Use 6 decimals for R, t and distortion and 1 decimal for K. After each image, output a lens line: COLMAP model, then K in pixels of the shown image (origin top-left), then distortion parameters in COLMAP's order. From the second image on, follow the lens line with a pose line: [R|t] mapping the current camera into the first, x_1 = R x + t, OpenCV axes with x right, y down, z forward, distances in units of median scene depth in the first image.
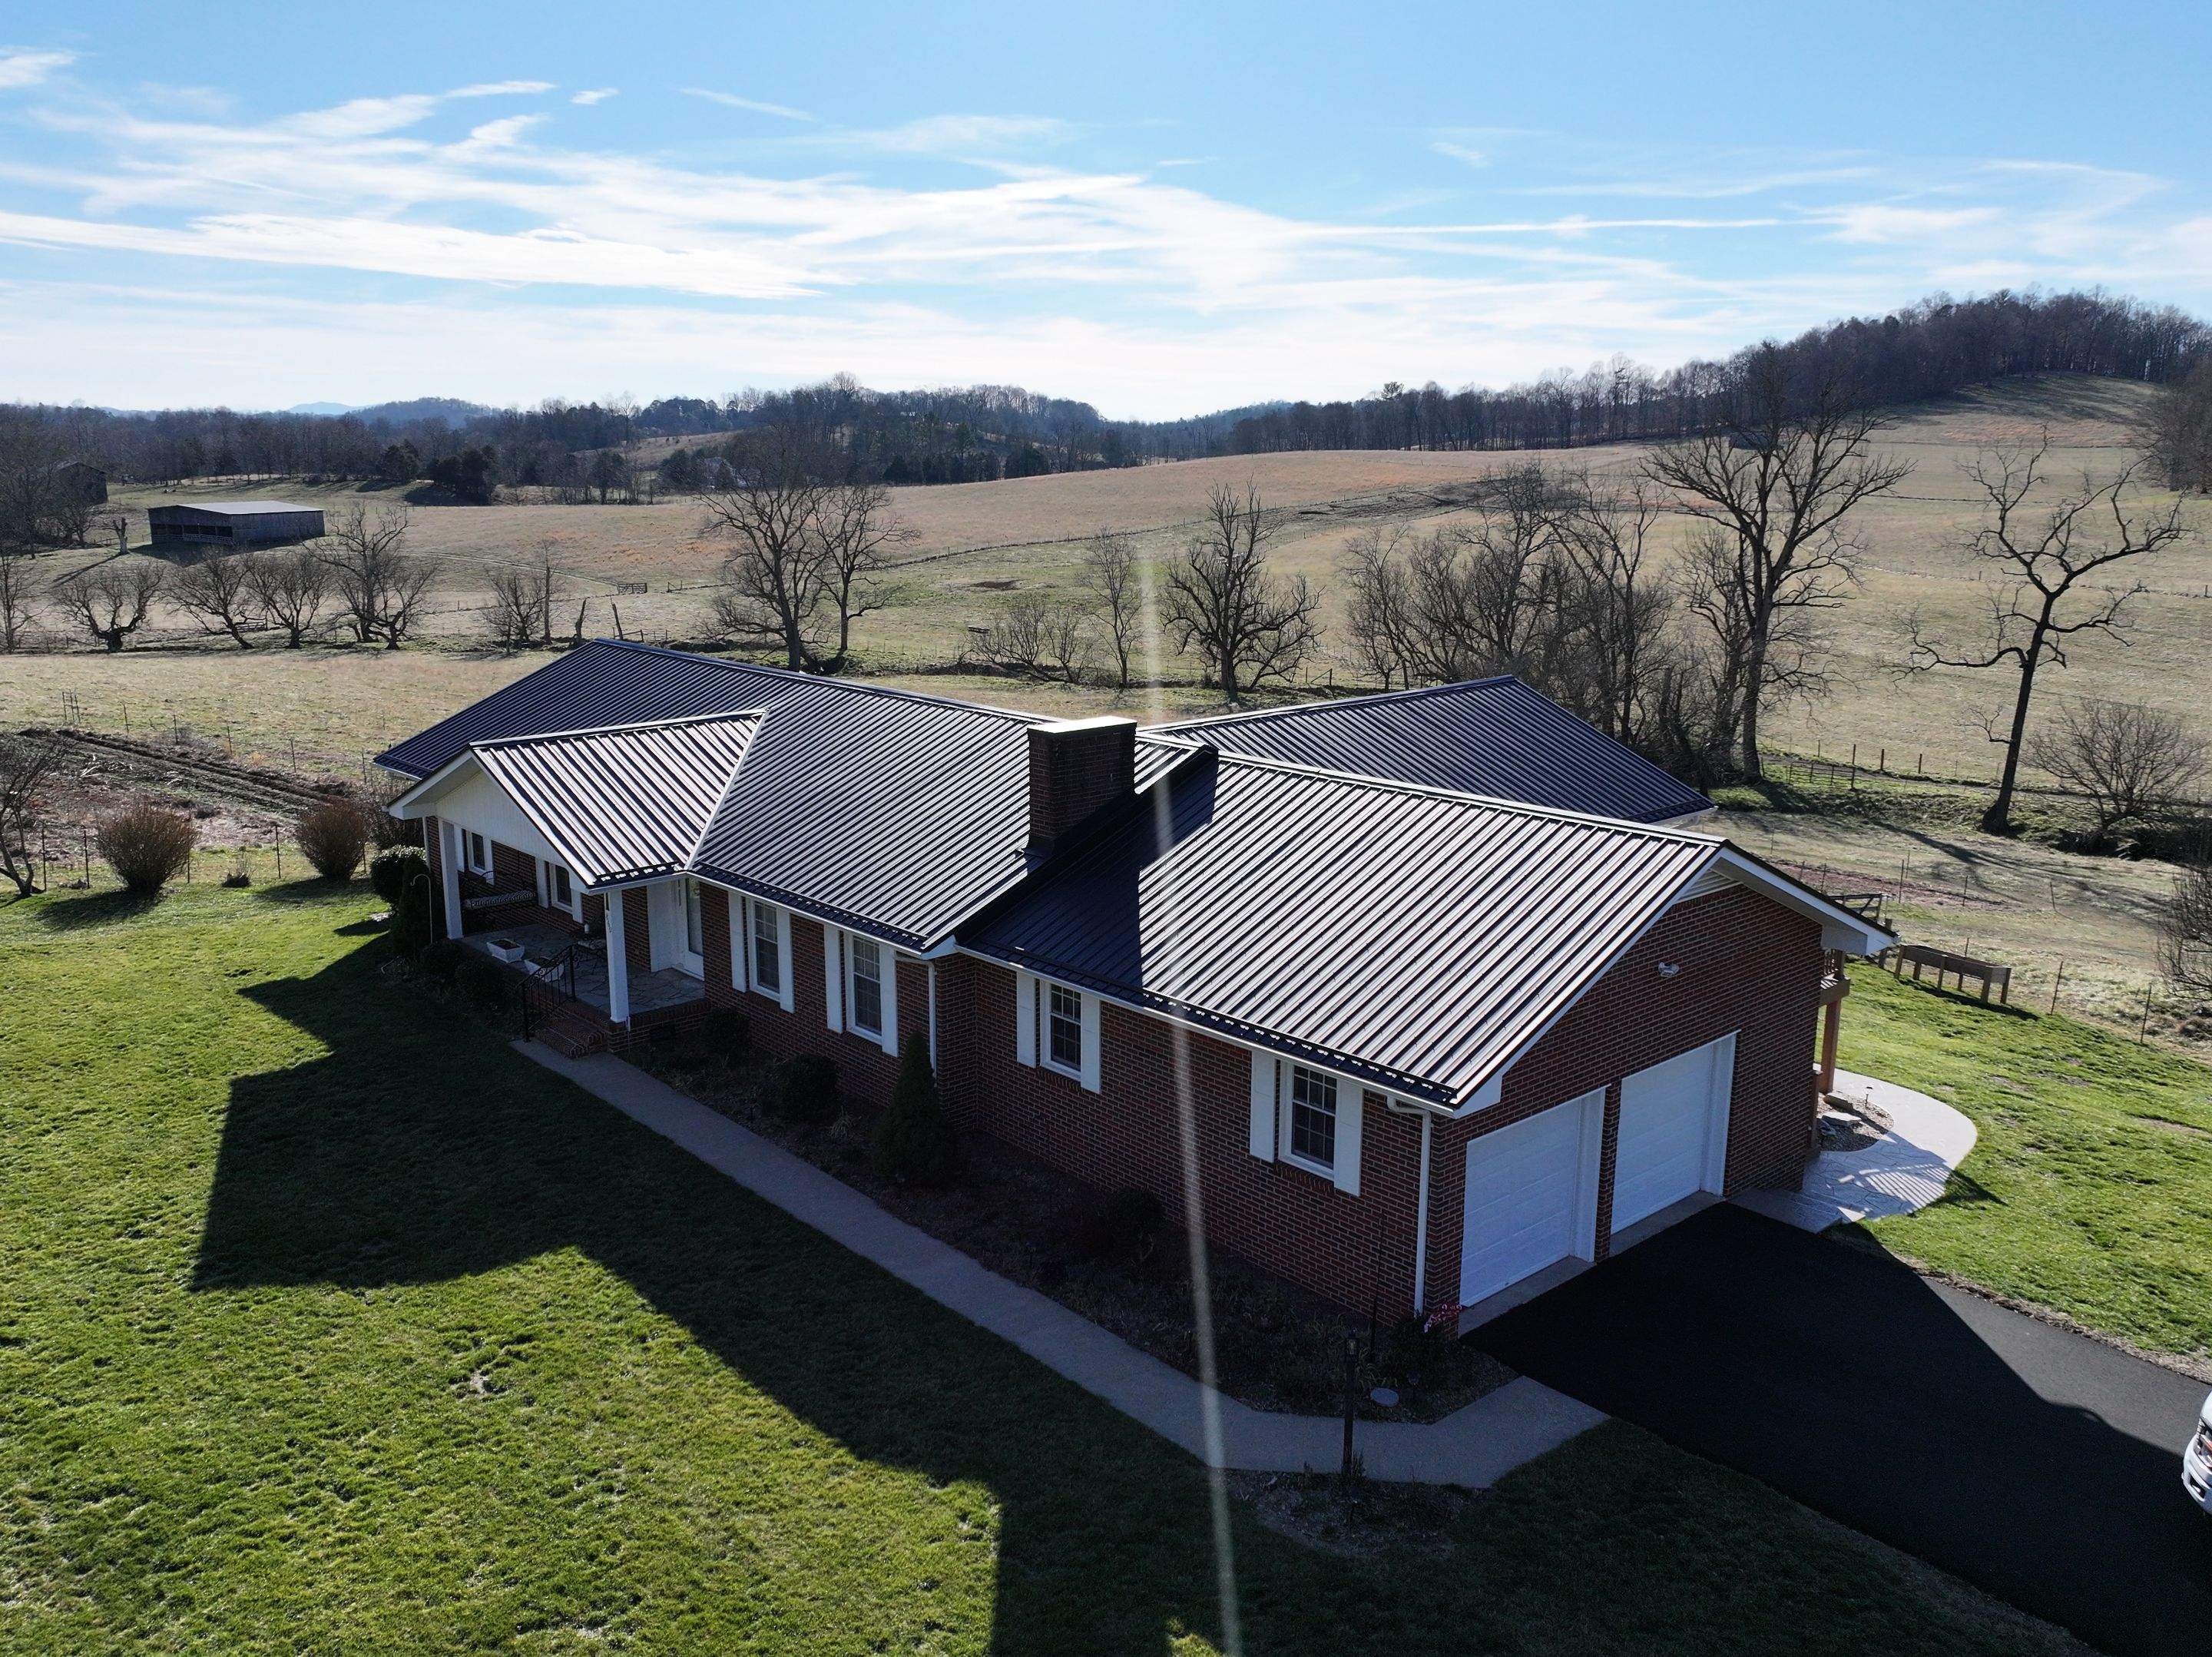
lens RADIAL K [[1803.8, 0, 1106.0], [0, 1803.8, 828.5], [0, 0, 1]] dist [0.004125, 0.001311]
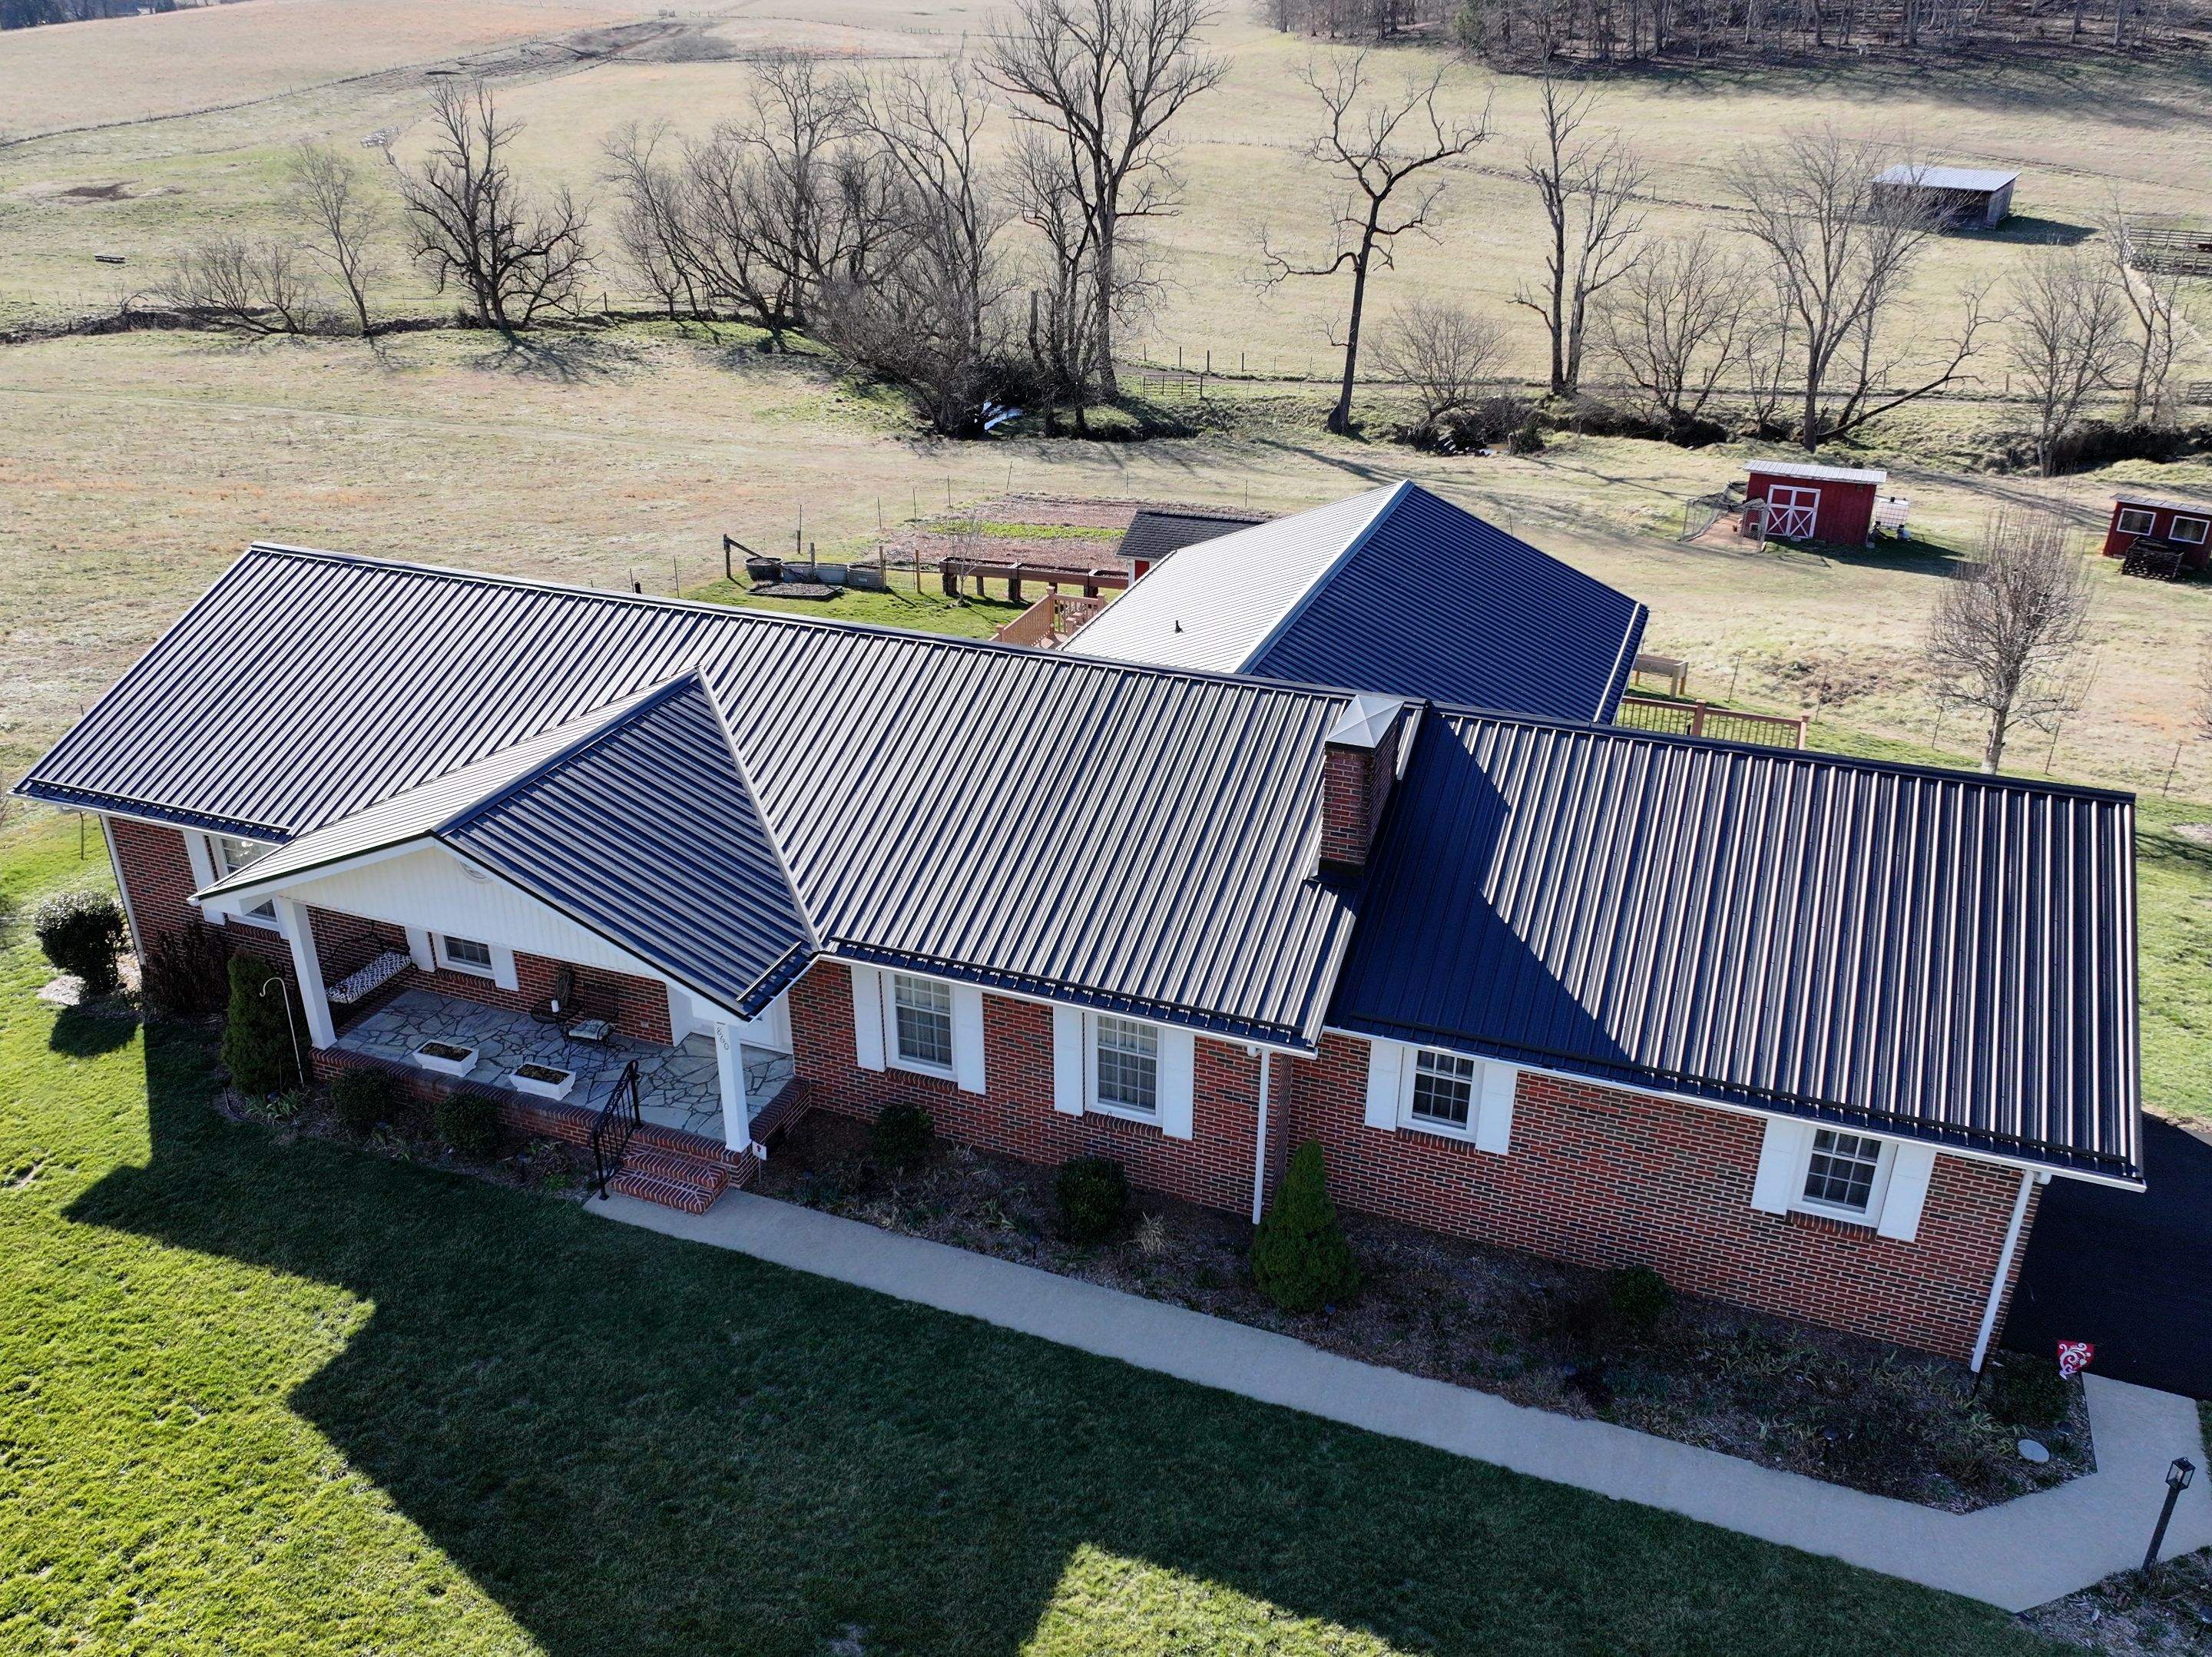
lens RADIAL K [[1803.8, 0, 1106.0], [0, 1803.8, 828.5], [0, 0, 1]] dist [0.004125, 0.001311]
pose [[0.891482, -0.198190, 0.407406, -0.061486], [0.097413, 0.962061, 0.254852, -0.030712], [-0.442459, -0.187509, 0.876967, 0.040010]]
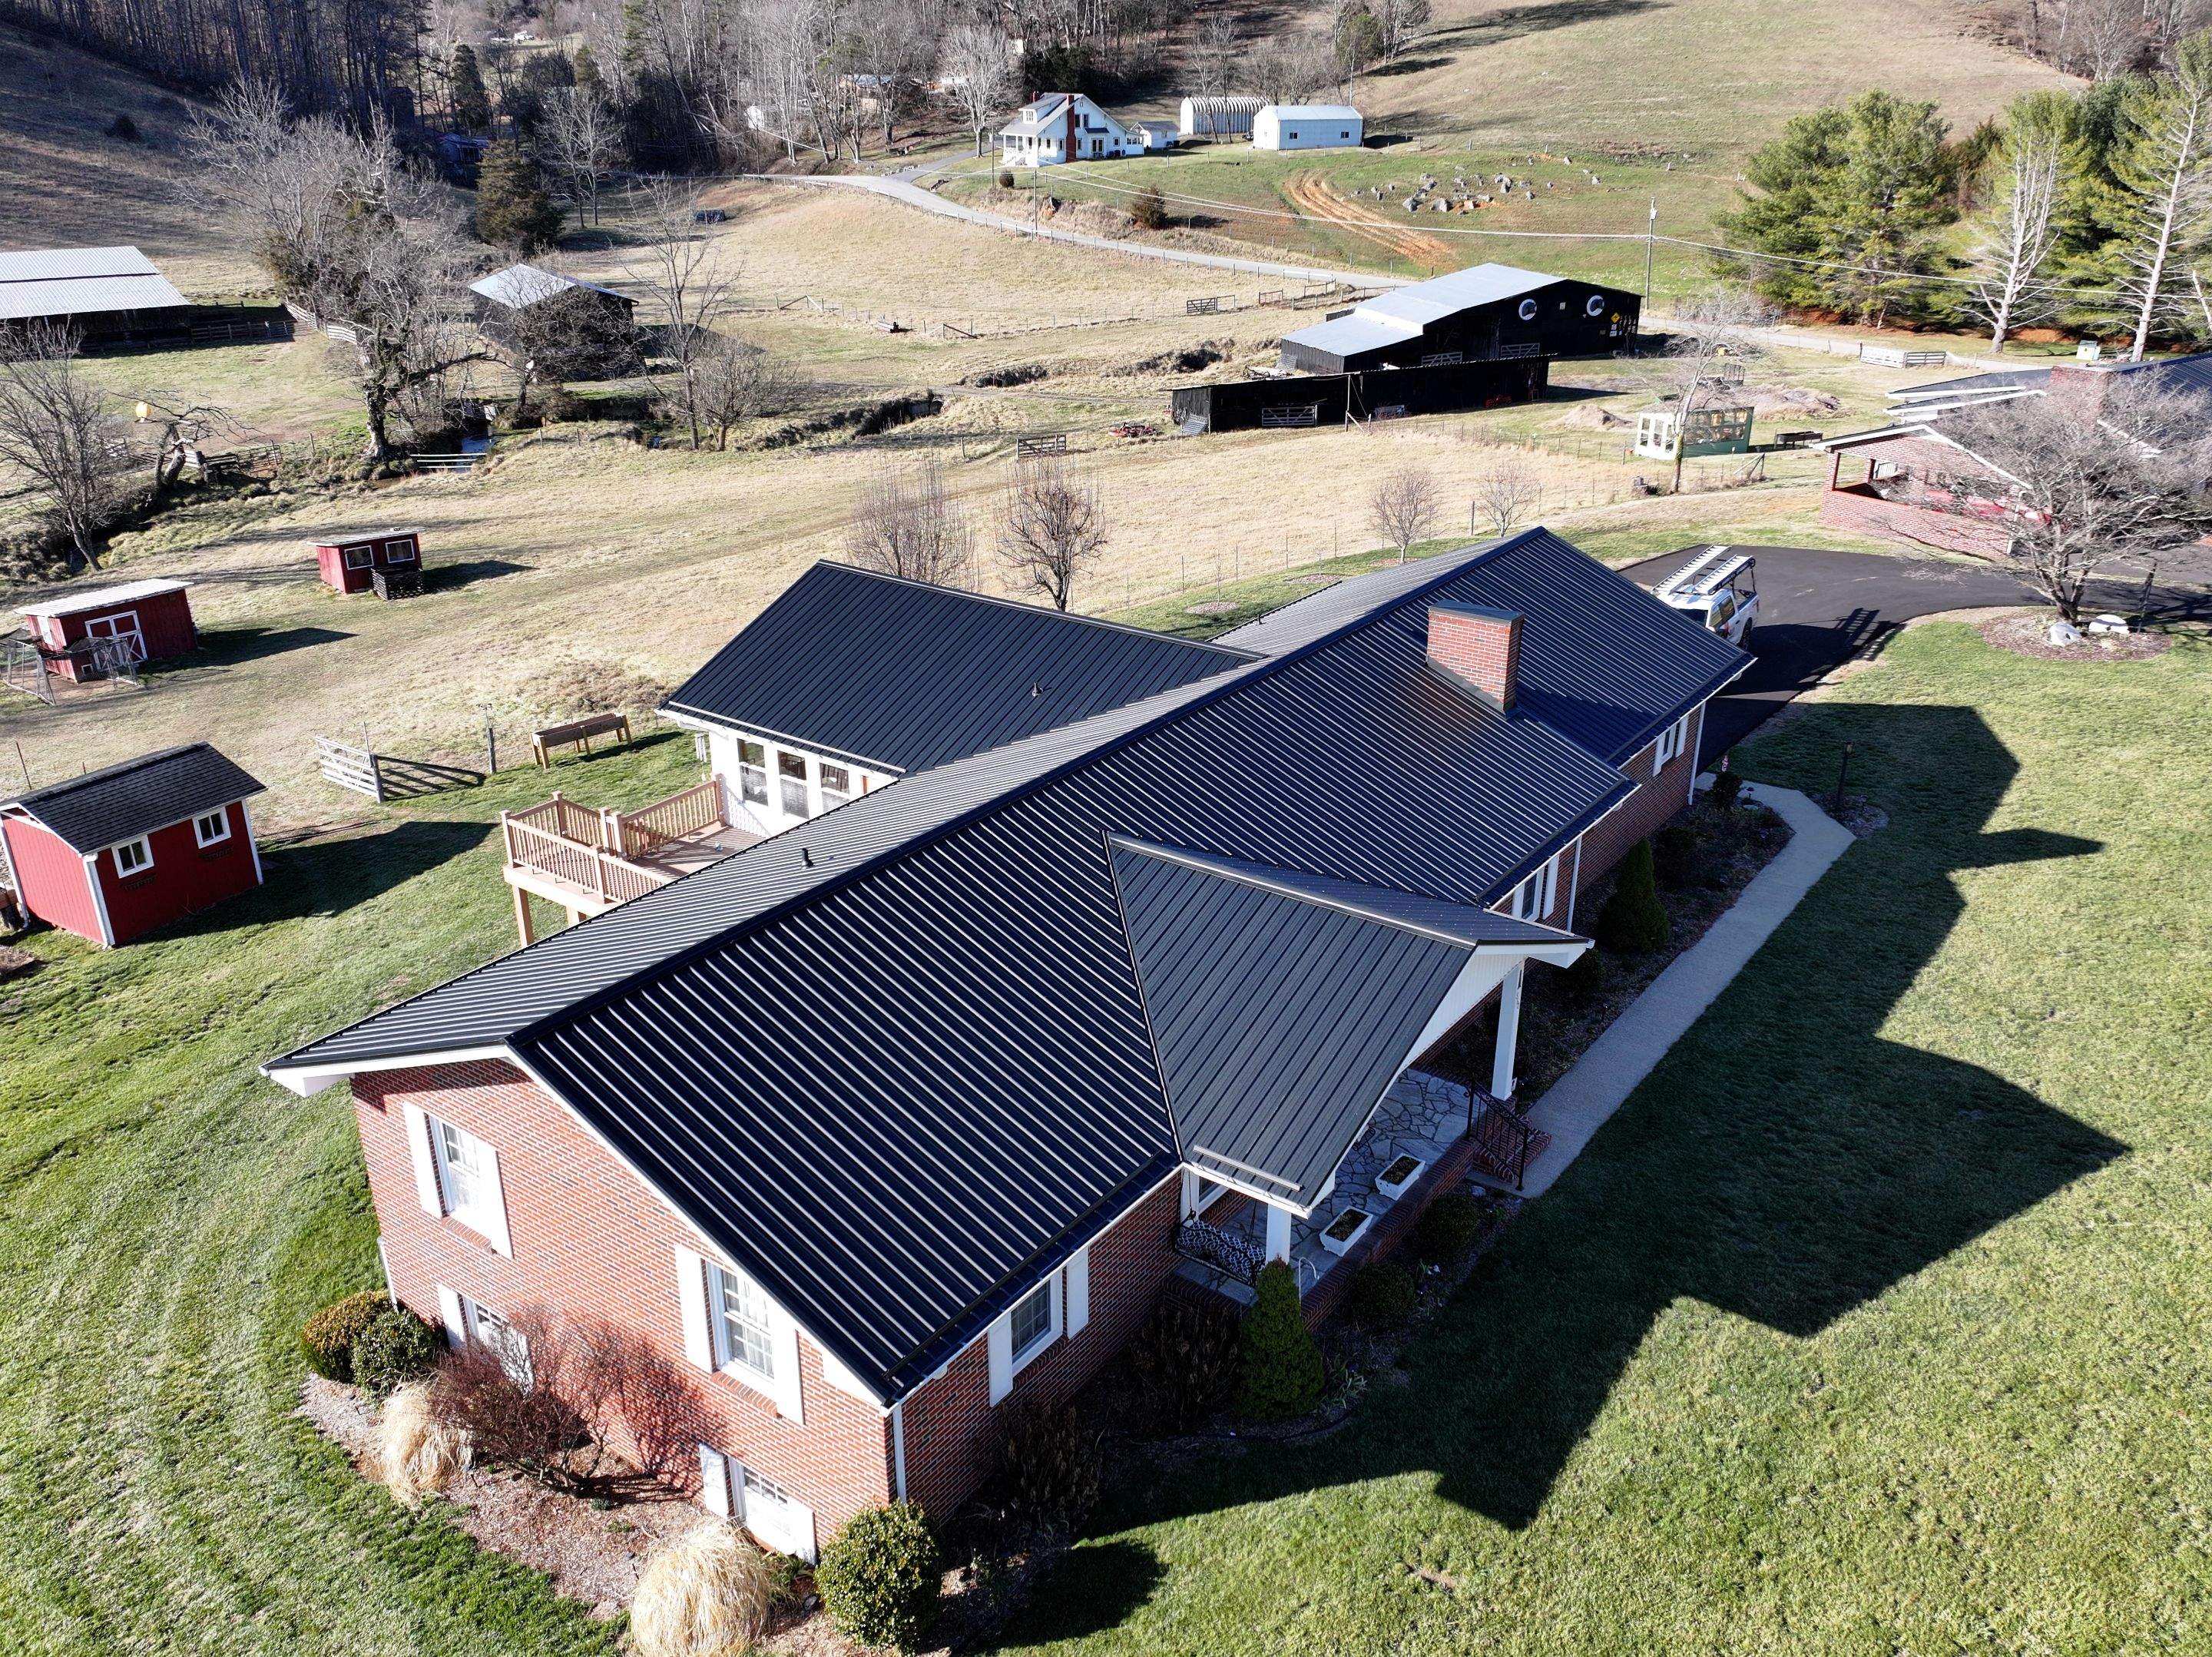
lens RADIAL K [[1812.5, 0, 1106.0], [0, 1812.5, 828.5], [0, 0, 1]] dist [0.009154, 0.021680]
pose [[-0.203739, -0.393776, 0.896343, -0.147984], [0.213537, 0.875630, 0.433214, -0.067604], [-0.955454, 0.279665, -0.094315, 0.182353]]
